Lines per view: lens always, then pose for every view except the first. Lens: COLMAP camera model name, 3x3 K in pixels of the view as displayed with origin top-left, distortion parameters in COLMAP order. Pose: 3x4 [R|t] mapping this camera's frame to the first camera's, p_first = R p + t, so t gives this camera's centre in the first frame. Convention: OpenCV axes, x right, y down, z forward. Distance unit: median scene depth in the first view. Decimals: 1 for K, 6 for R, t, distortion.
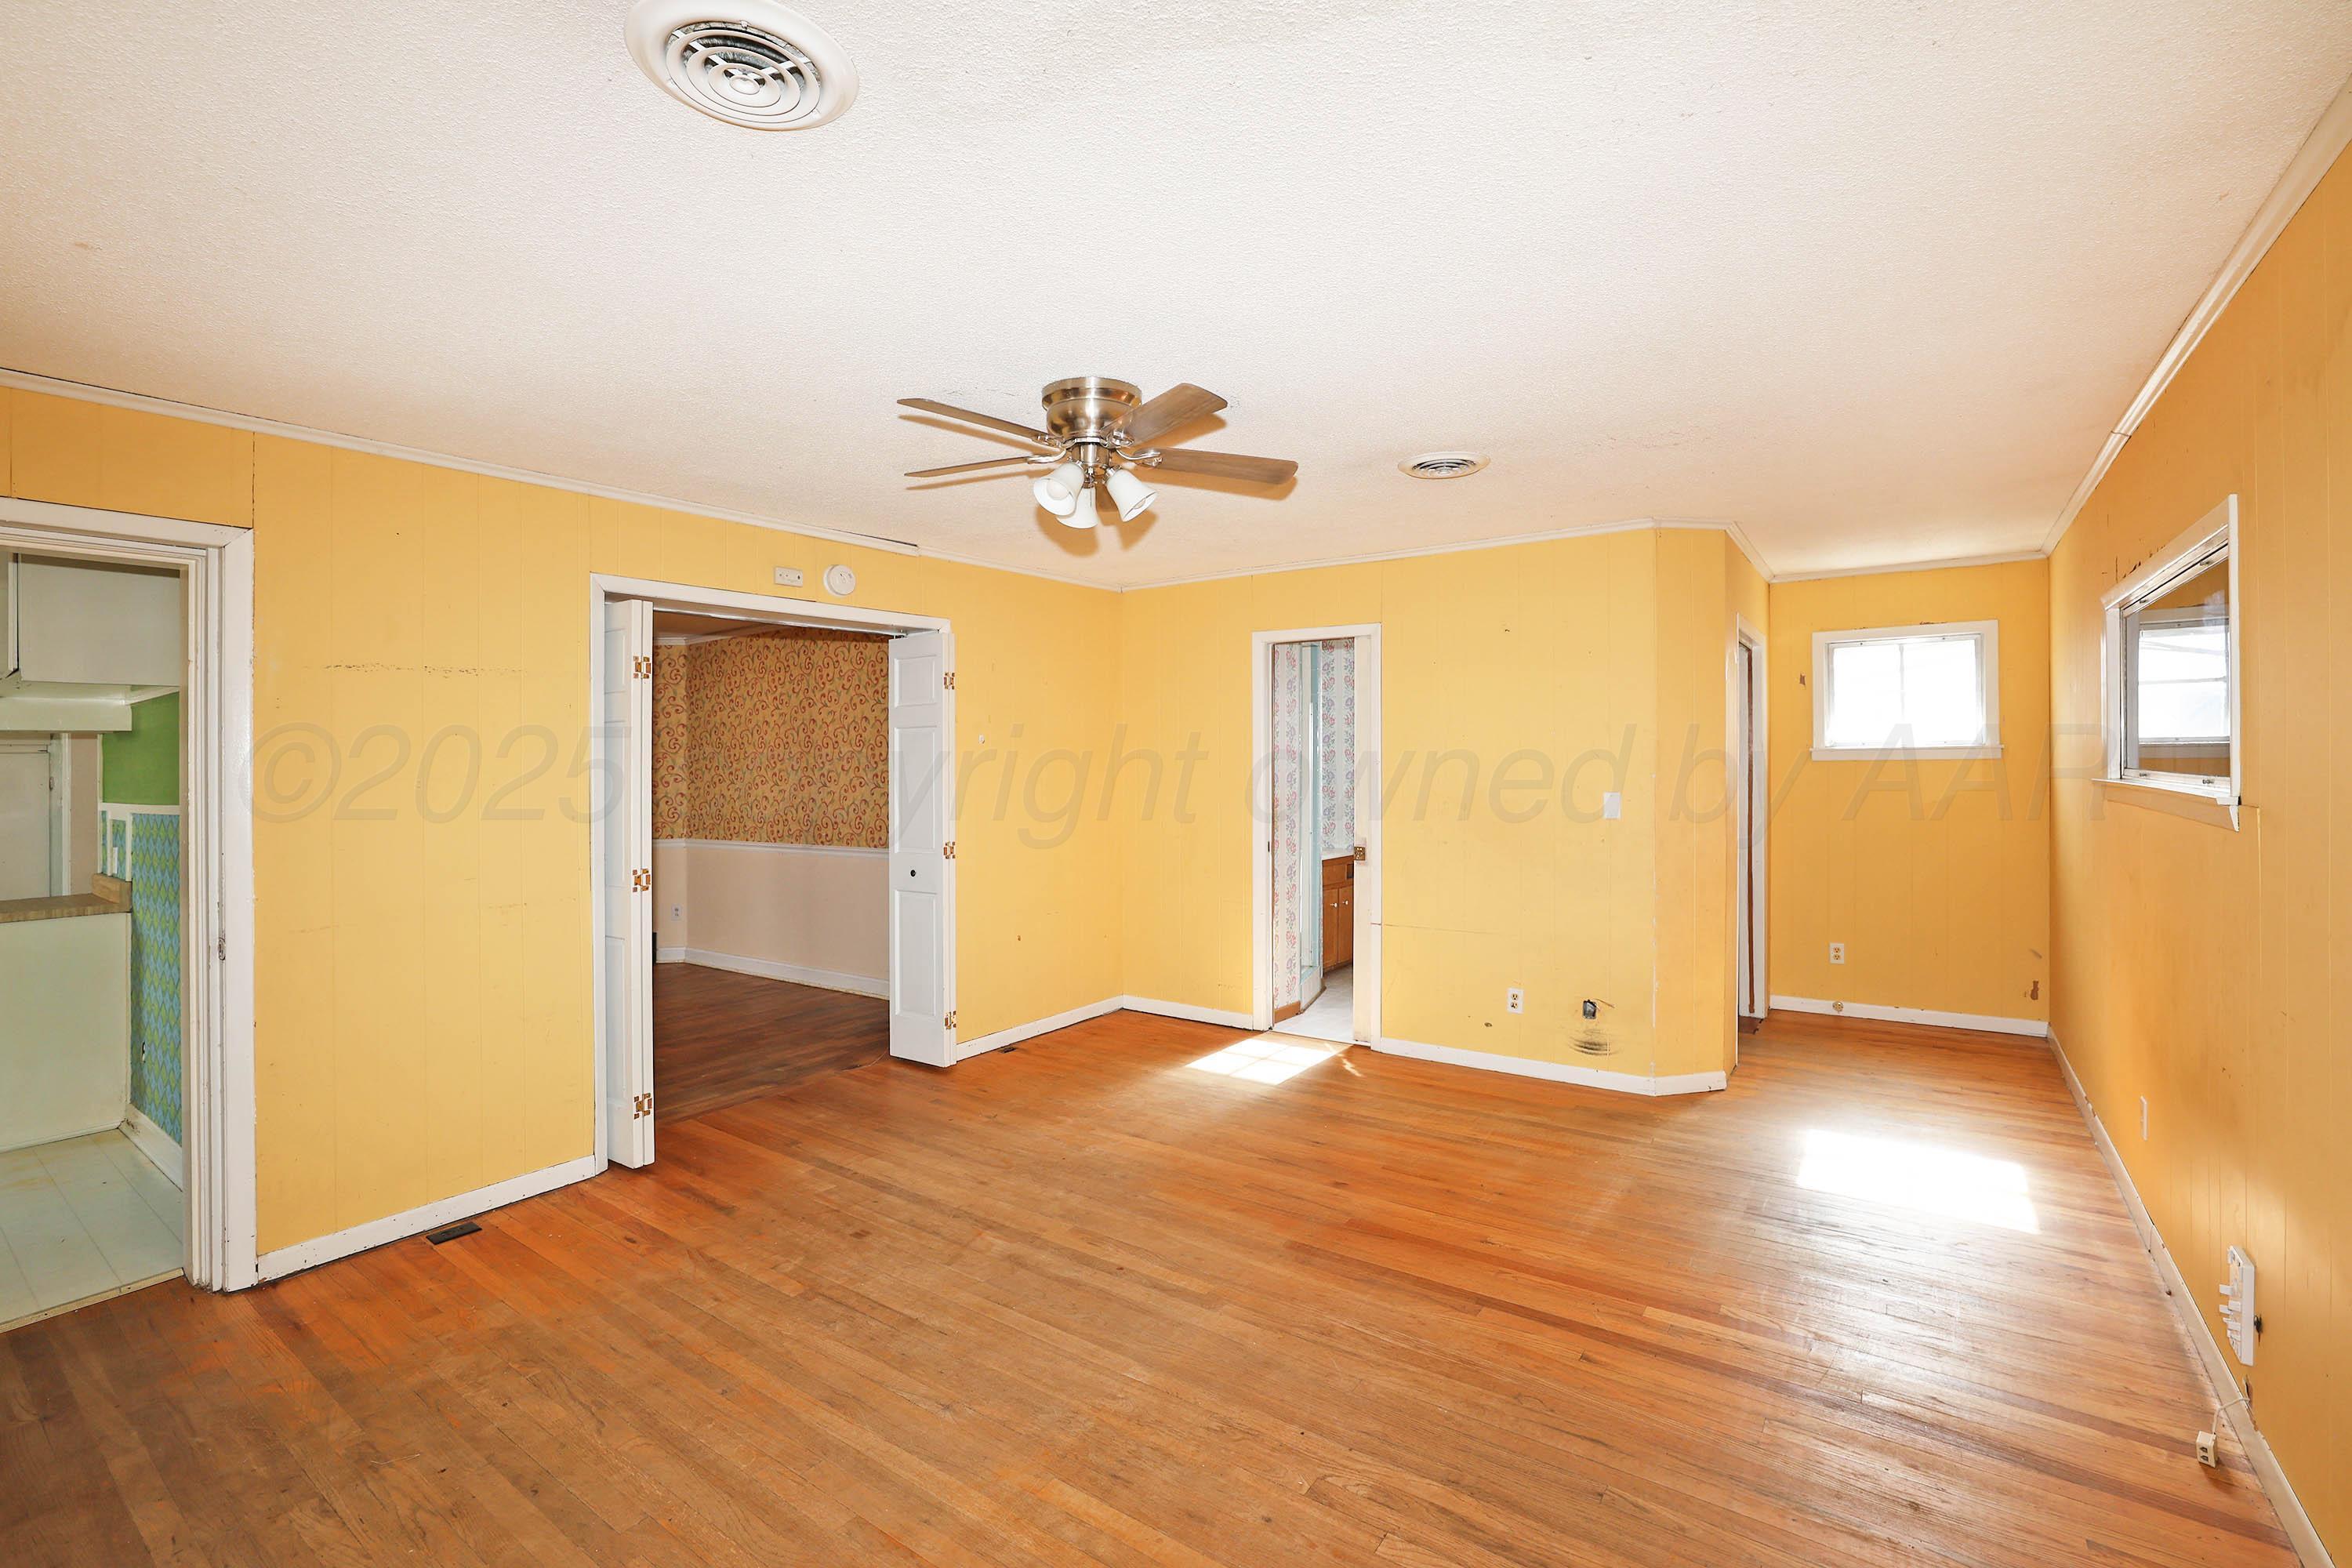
lens RADIAL K [[1020.2, 0, 1166.6], [0, 1020.2, 778.3], [0, 0, 1]] dist [-0.002319, -0.000100]
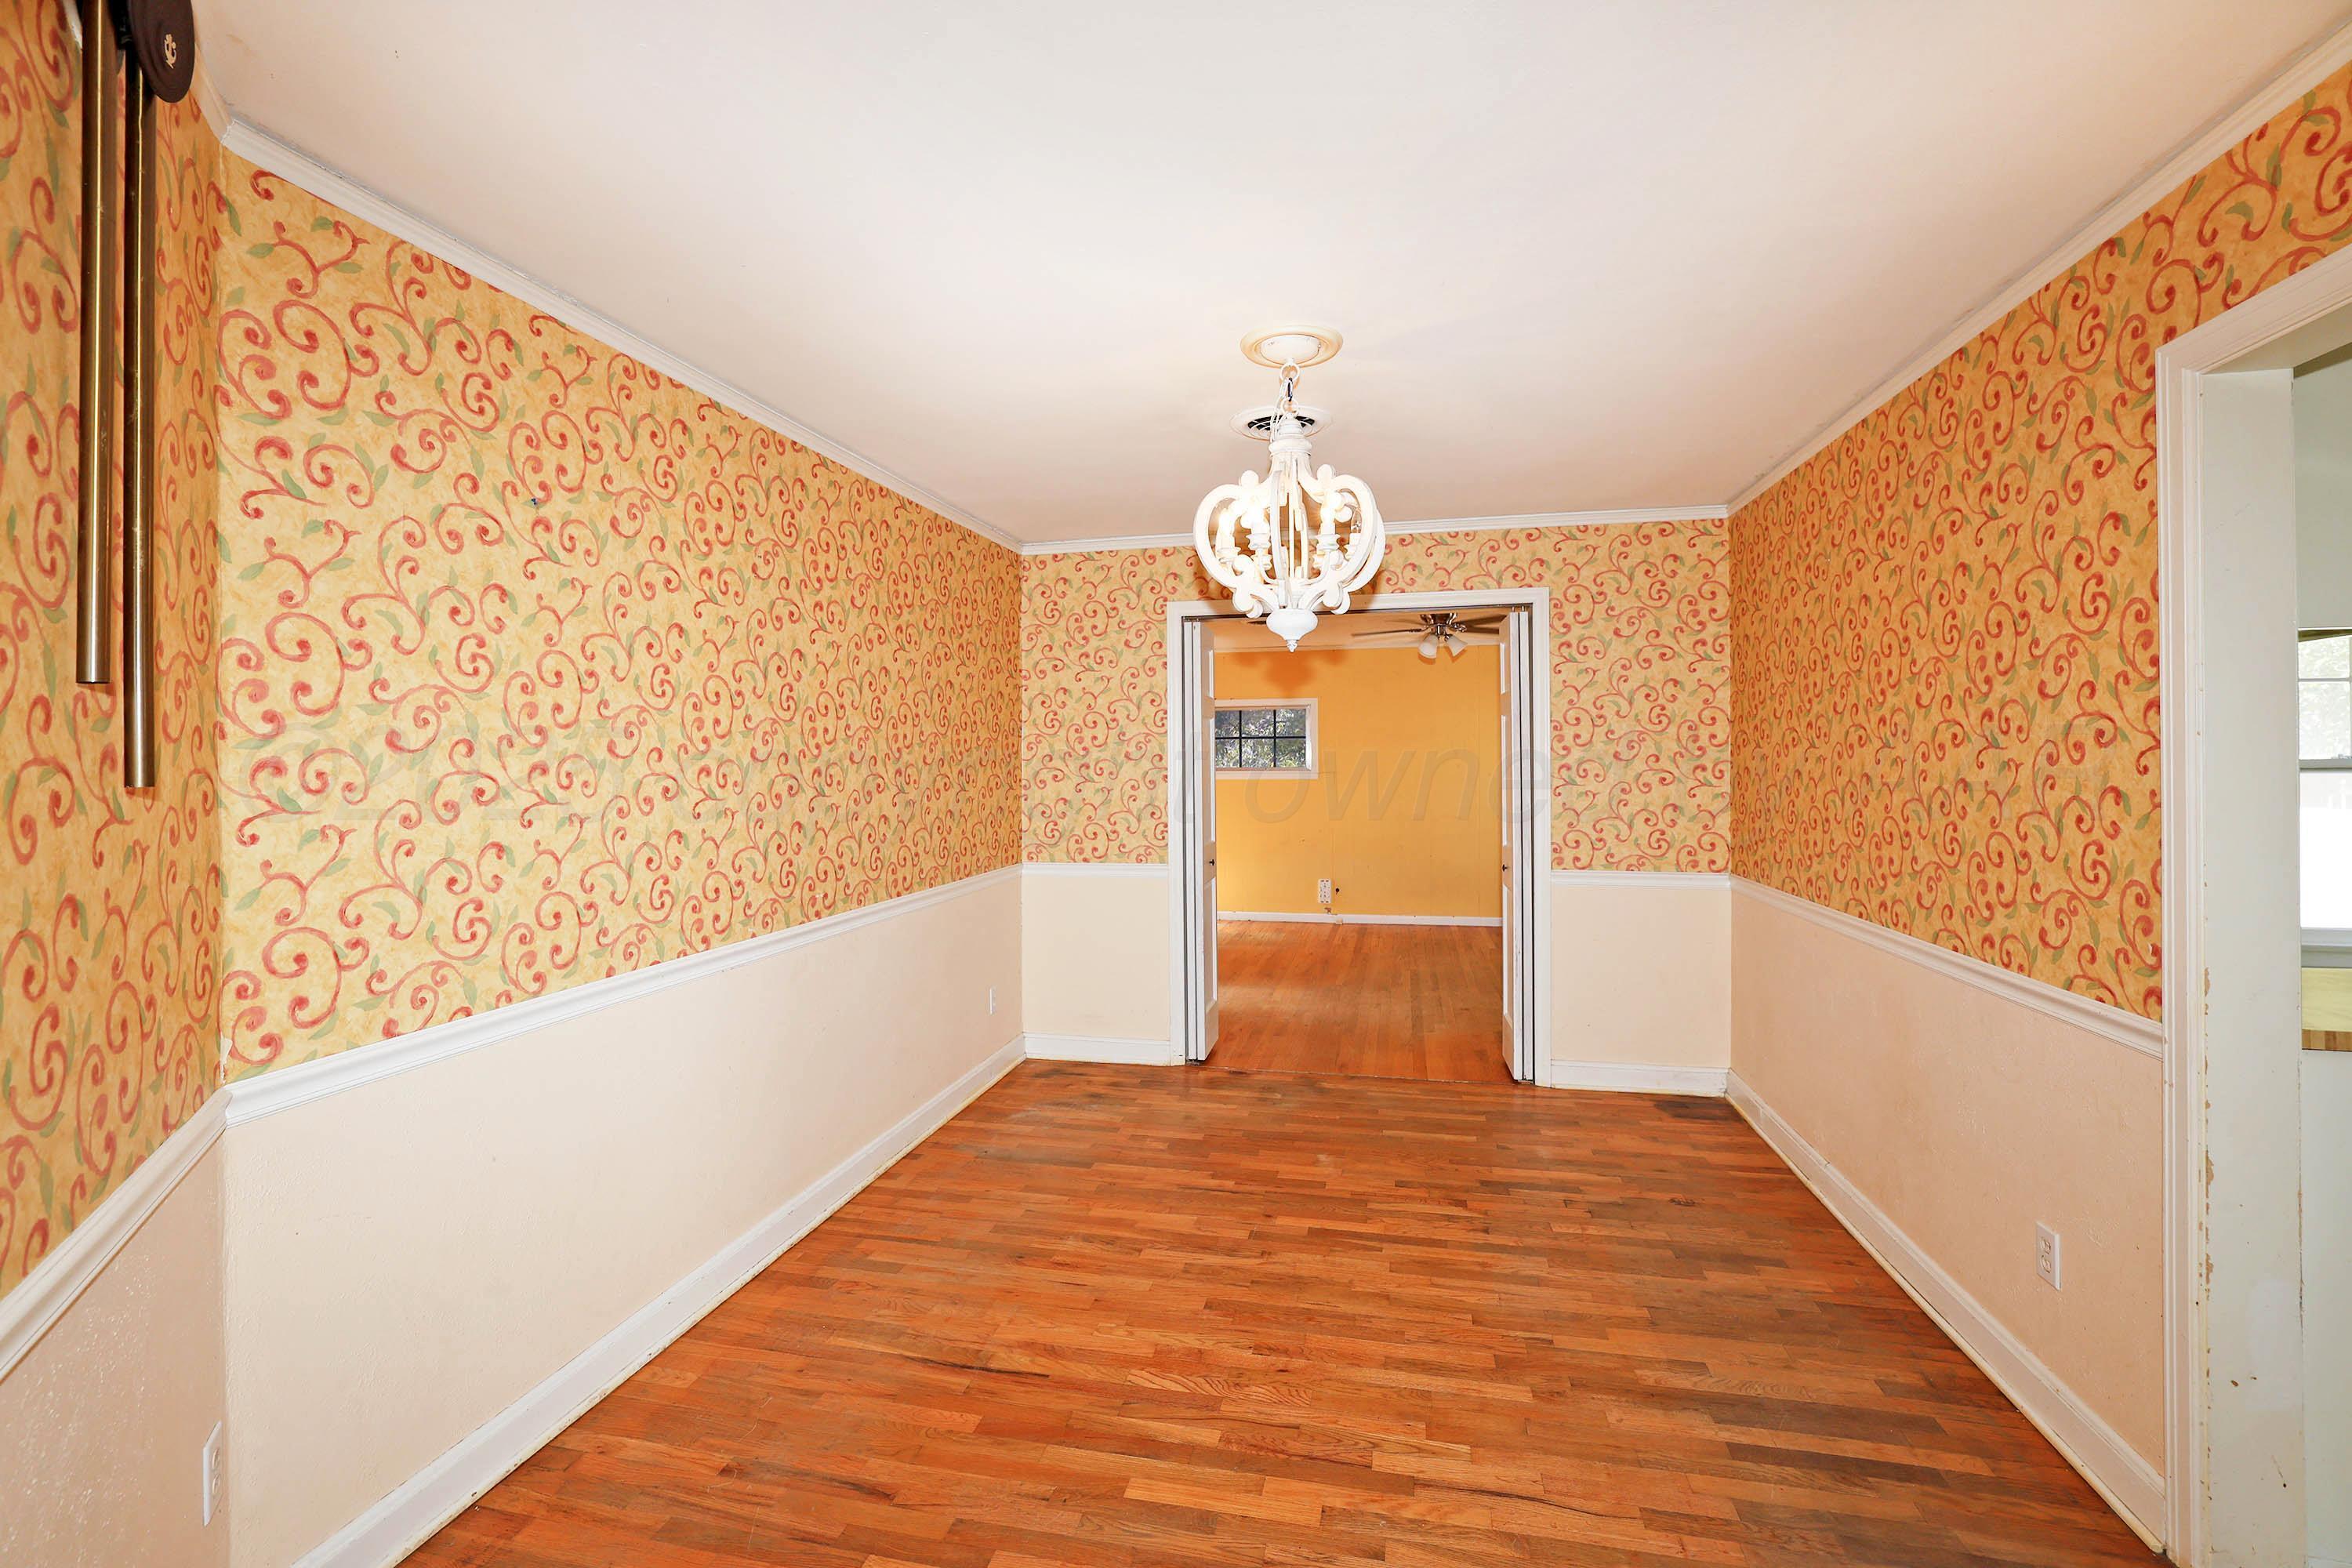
lens RADIAL K [[1020.2, 0, 1166.6], [0, 1020.2, 772.5], [0, 0, 1]] dist [-0.002319, -0.000100]
pose [[-0.399418, 0.011976, 0.916690, -1.803407], [0.008147, 0.999922, -0.009513, 0.002850], [-0.916733, 0.003668, -0.399485, 2.218034]]
